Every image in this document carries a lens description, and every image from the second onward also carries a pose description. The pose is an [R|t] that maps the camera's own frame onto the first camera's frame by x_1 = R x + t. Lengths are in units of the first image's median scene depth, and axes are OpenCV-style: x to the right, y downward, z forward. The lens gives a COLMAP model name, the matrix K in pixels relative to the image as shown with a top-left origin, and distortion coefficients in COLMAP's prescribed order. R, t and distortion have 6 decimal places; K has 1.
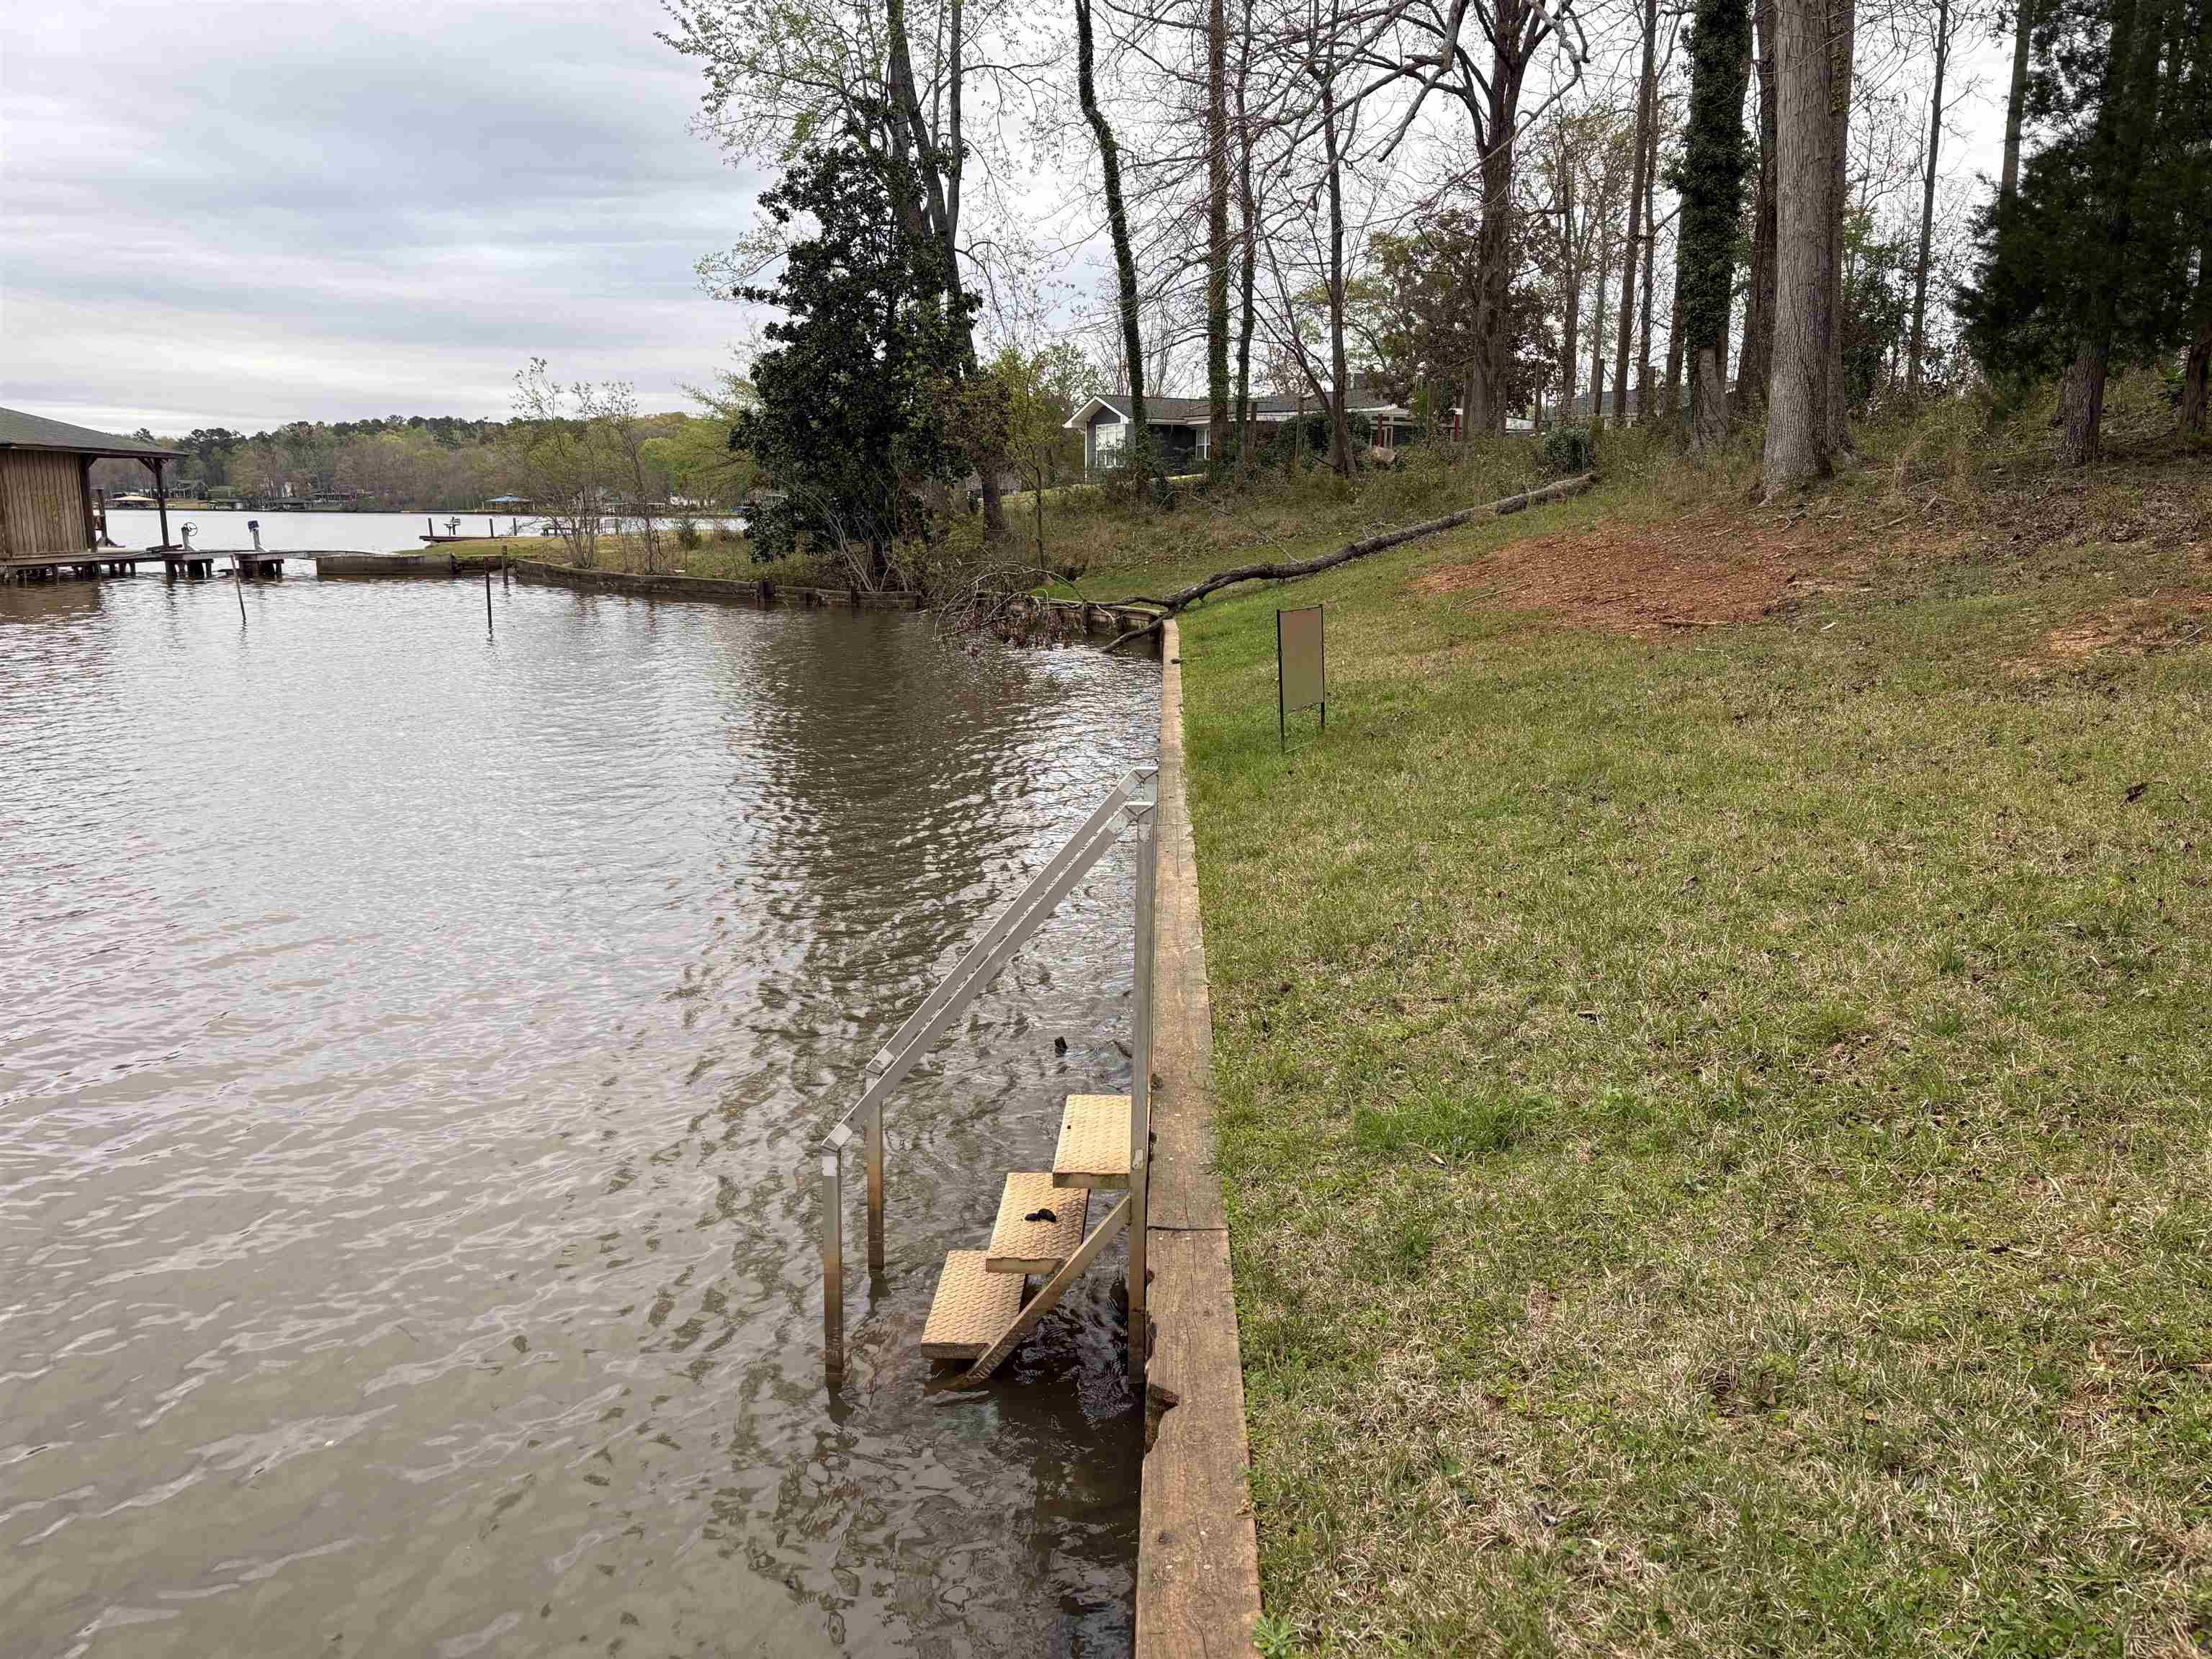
lens RADIAL K [[1694.4, 0, 1102.3], [0, 1694.4, 840.1], [0, 0, 1]] dist [0.075480, -0.072555]
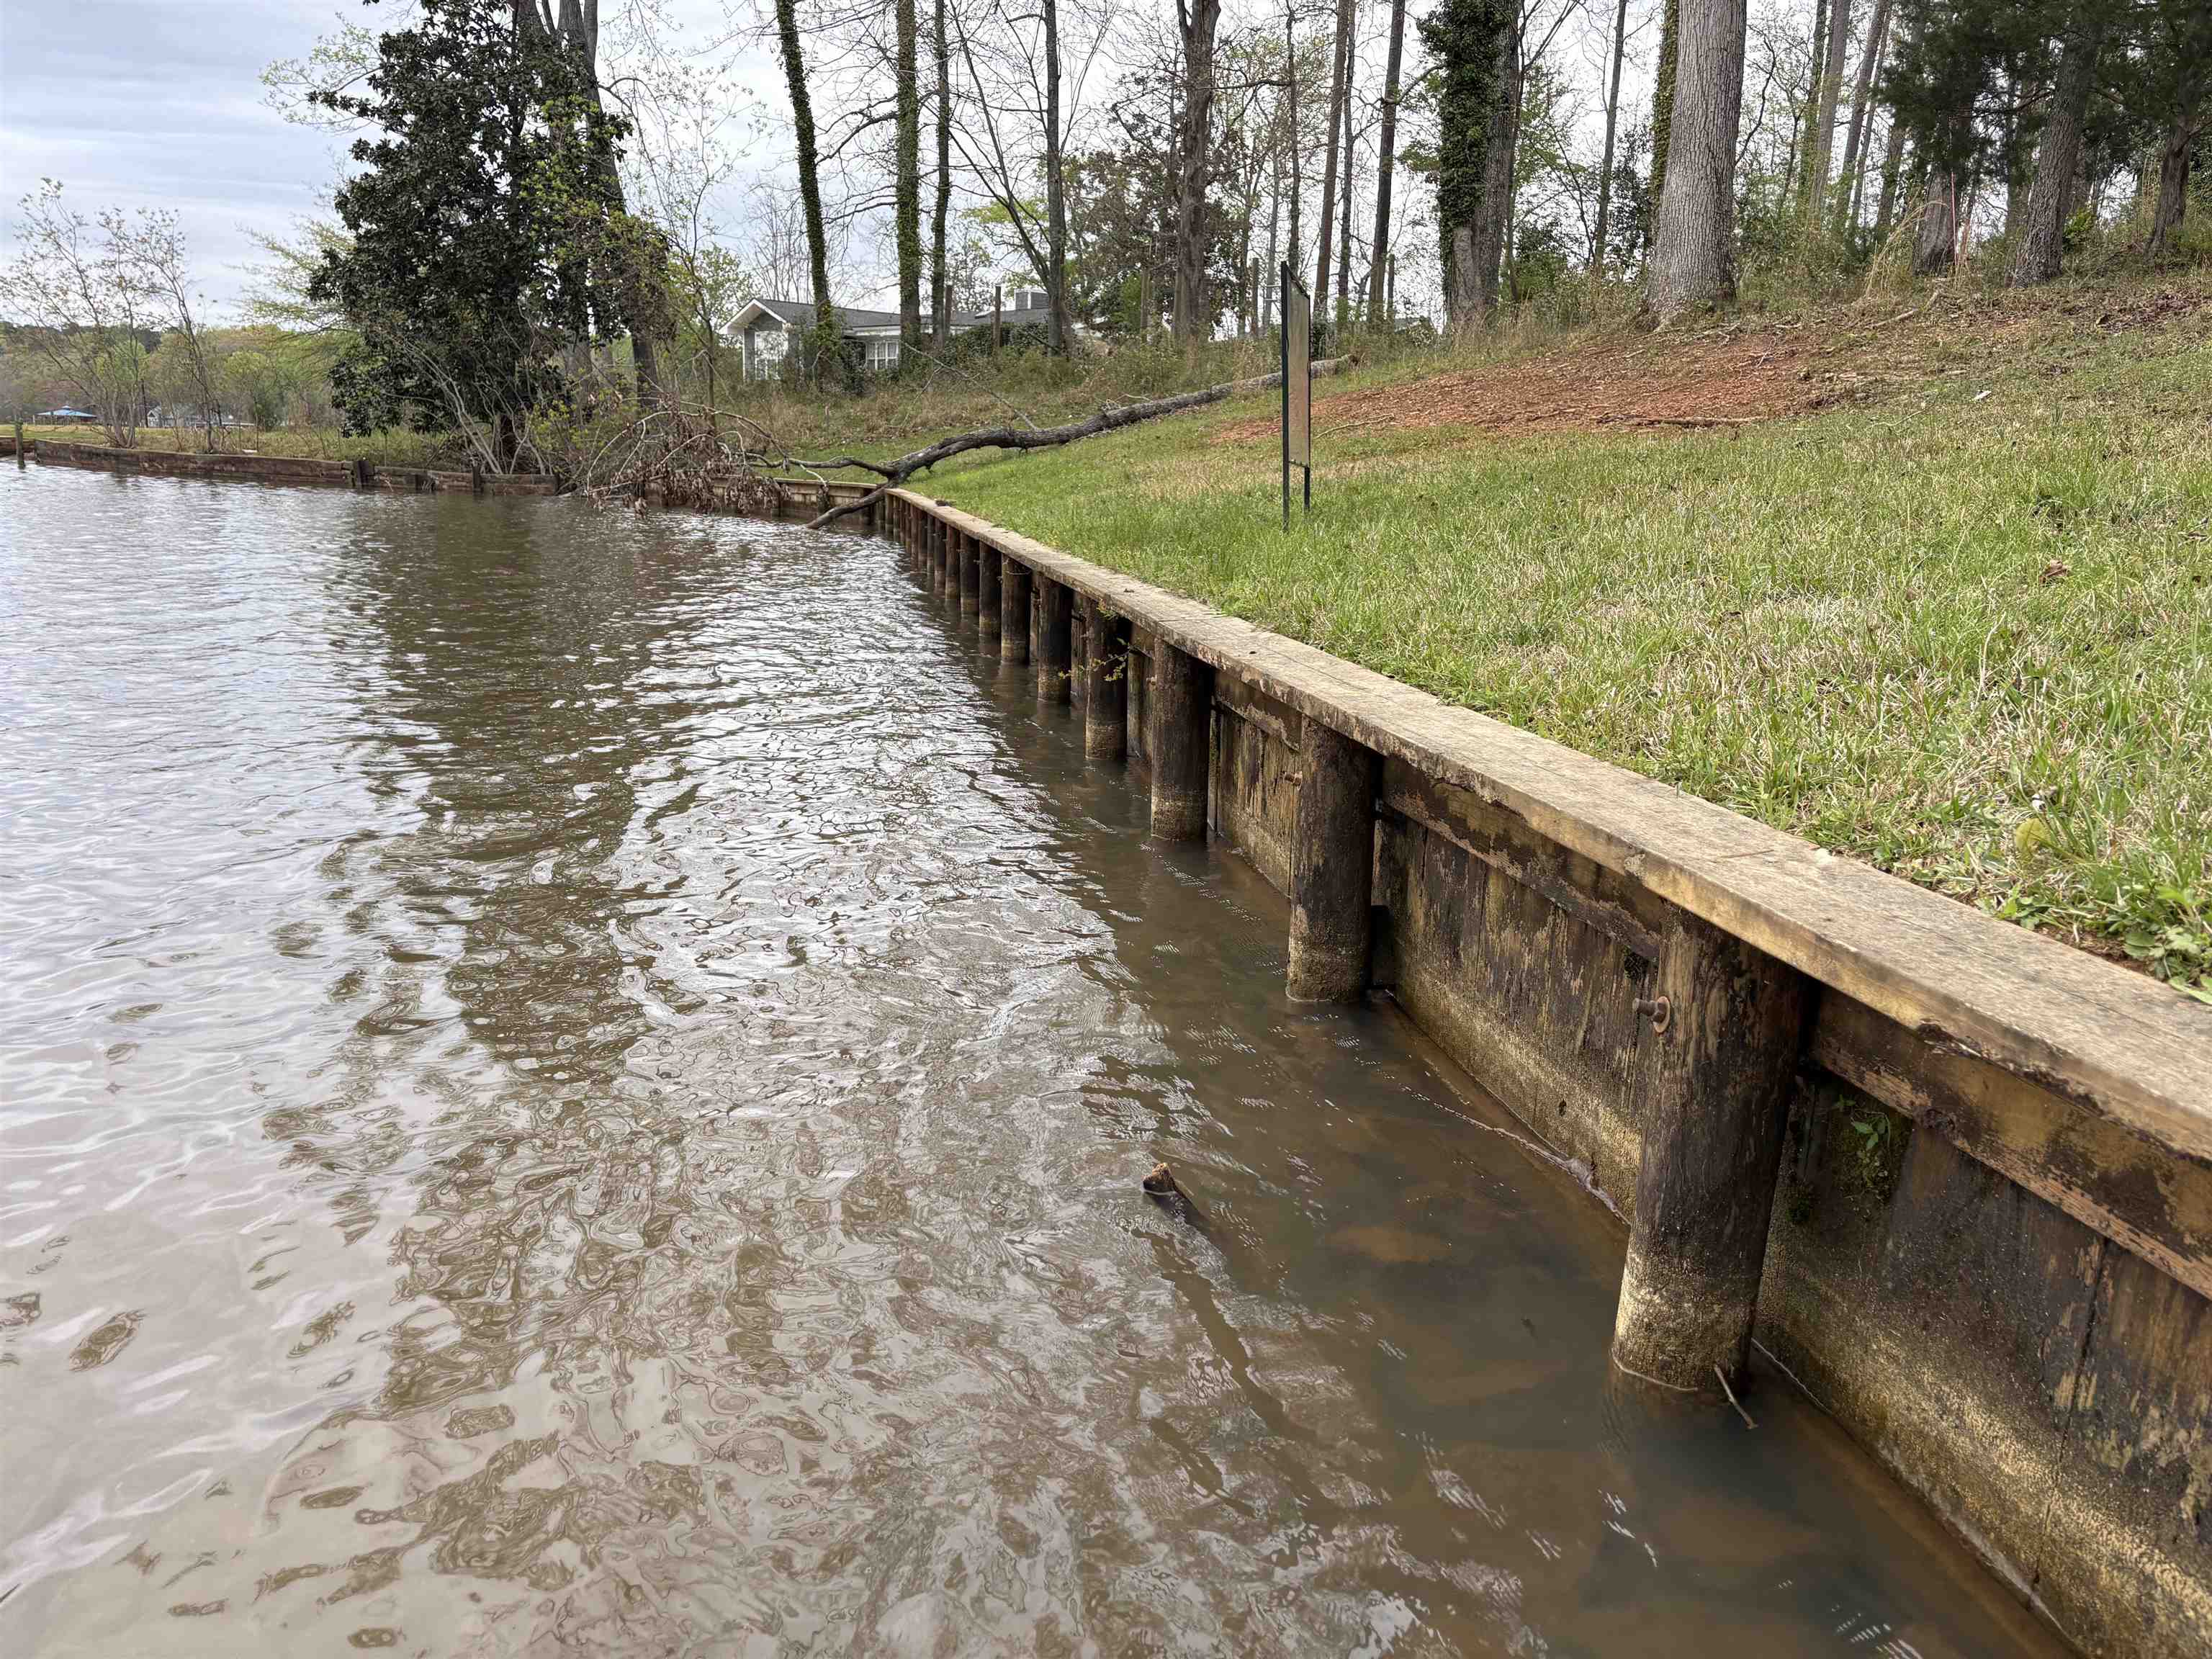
lens RADIAL K [[1694.4, 0, 1152.7], [0, 1694.4, 831.7], [0, 0, 1]] dist [0.075480, -0.072555]
pose [[0.974589, -0.015106, 0.223492, -0.013770], [0.008657, 0.999518, 0.029807, 0.006262], [-0.223835, -0.027115, 0.974250, 0.100894]]
